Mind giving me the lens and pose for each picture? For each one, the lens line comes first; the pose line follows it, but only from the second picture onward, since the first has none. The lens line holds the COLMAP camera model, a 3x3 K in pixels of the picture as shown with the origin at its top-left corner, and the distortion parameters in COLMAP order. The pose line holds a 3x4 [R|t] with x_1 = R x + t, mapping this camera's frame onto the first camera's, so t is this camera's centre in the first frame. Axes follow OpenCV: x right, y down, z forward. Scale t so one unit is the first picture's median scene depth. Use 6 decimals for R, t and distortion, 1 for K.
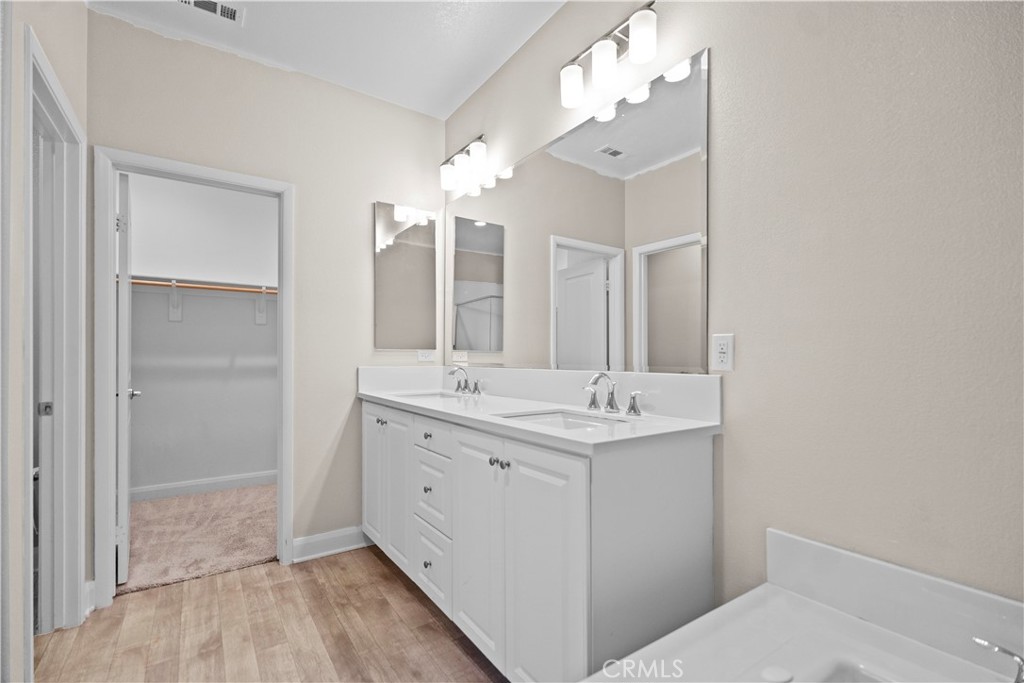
lens RADIAL K [[464.0, 0, 513.8], [0, 464.0, 352.2], [0, 0, 1]] dist [0.004085, 0.001056]
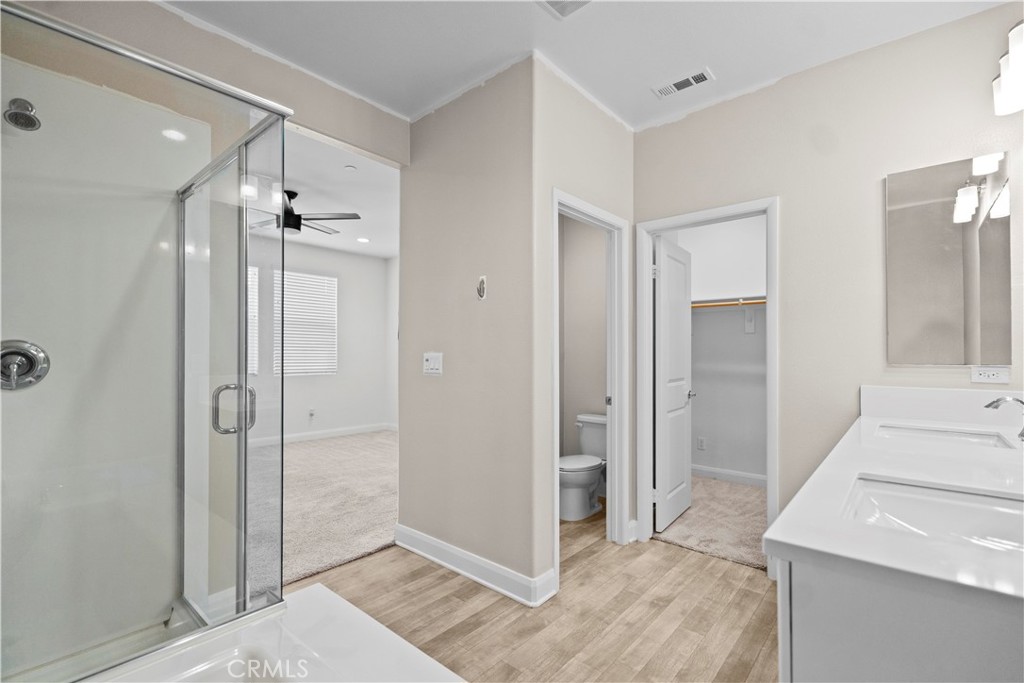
lens RADIAL K [[464.0, 0, 515.3], [0, 464.0, 347.2], [0, 0, 1]] dist [0.004085, 0.001056]
pose [[0.250099, -0.010680, -0.968161, 0.405247], [0.008424, 0.999925, -0.008855, -0.044047], [0.968184, -0.005941, 0.250170, 0.257209]]
